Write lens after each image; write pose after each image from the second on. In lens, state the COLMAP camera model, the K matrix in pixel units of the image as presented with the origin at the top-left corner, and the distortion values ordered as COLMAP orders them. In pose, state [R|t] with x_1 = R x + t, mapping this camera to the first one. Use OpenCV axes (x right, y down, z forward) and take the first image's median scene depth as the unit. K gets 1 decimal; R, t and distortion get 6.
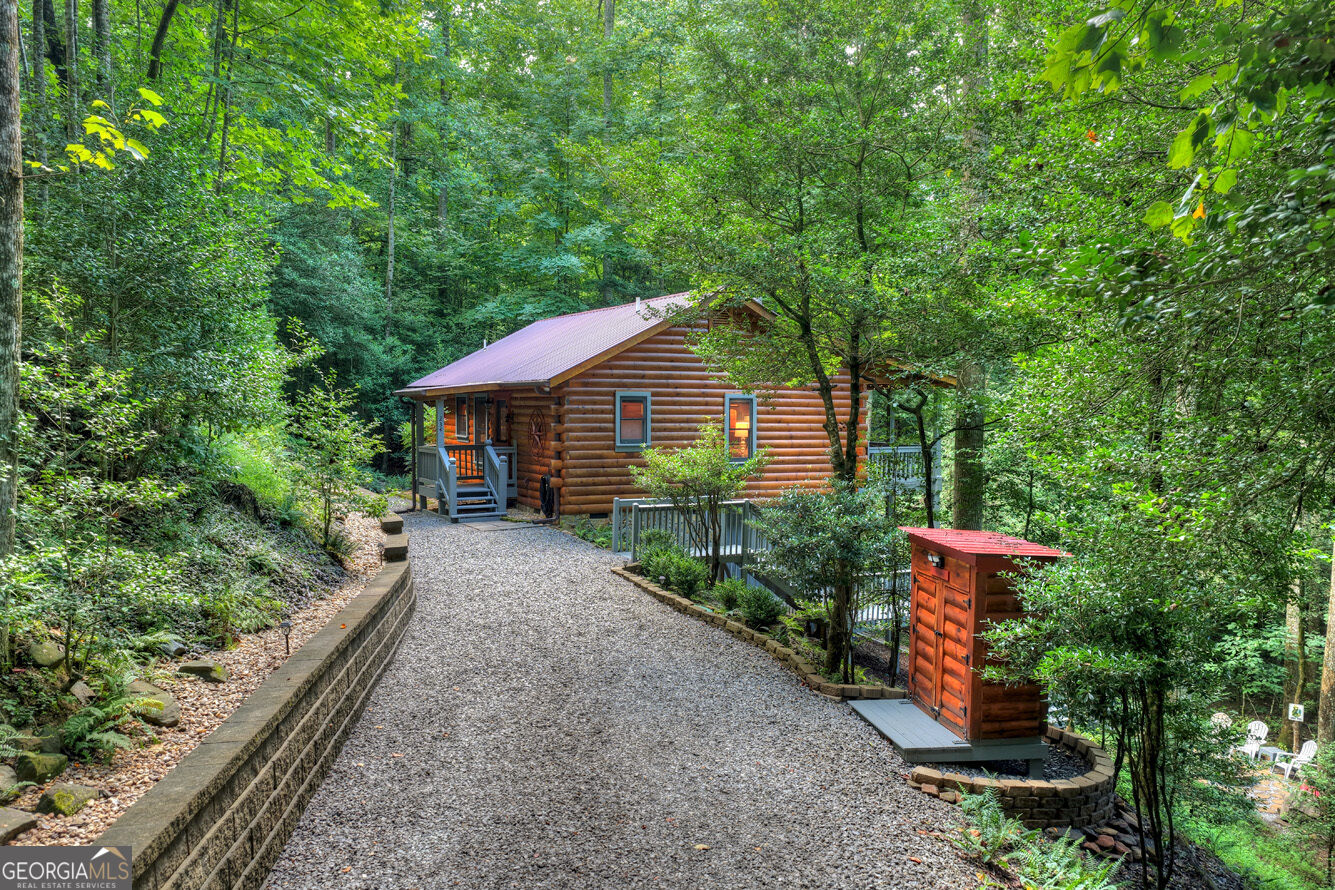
lens RADIAL K [[1082.6, 0, 667.5], [0, 1082.6, 445.0], [0, 0, 1]] dist [-0.011224, 0.001458]
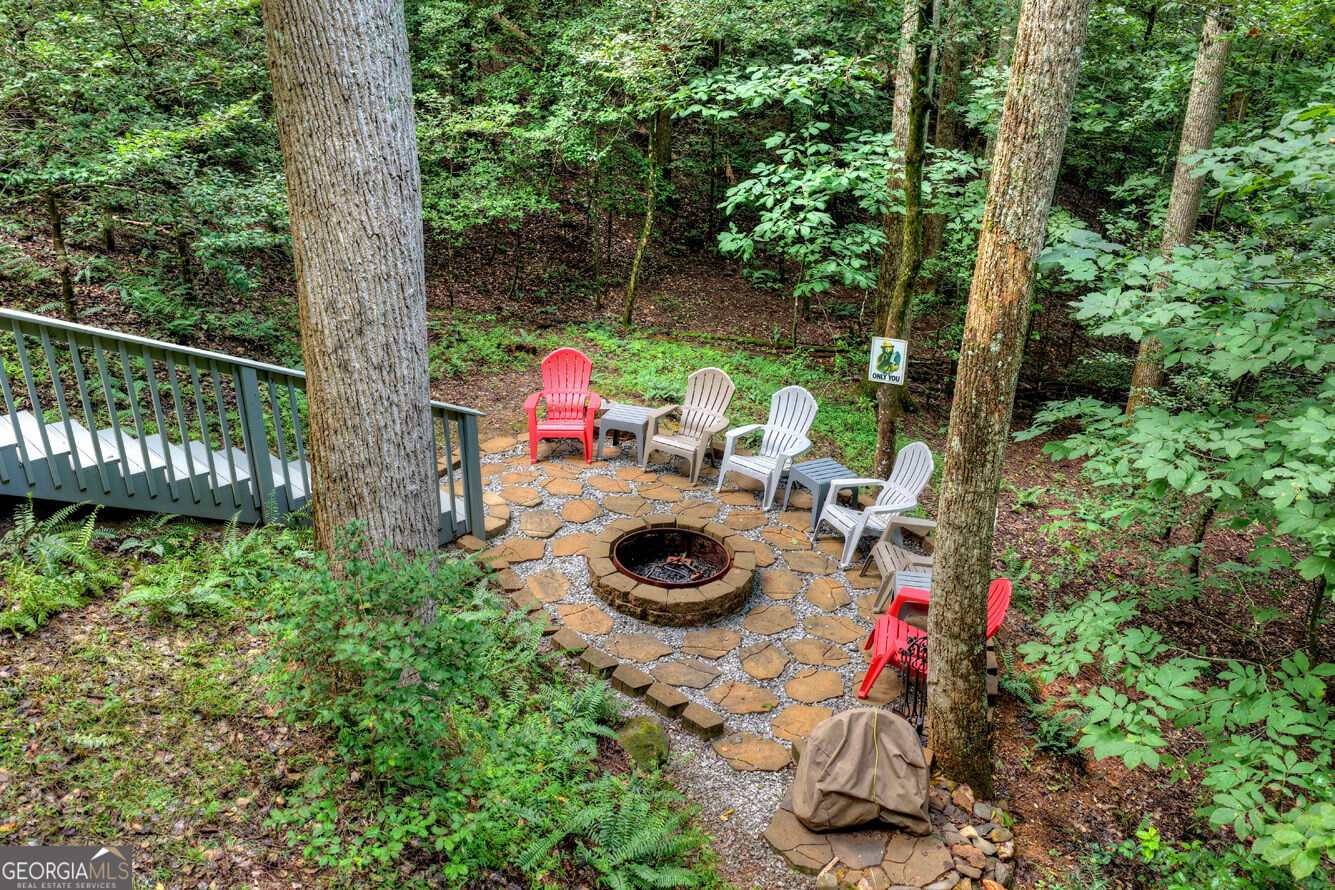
lens RADIAL K [[1082.6, 0, 667.5], [0, 1082.6, 445.0], [0, 0, 1]] dist [-0.011224, 0.001458]
pose [[0.955020, -0.130634, 0.266219, 0.188803], [0.016237, 0.919431, 0.392917, 0.058809], [-0.296098, -0.370921, 0.880195, 0.316606]]
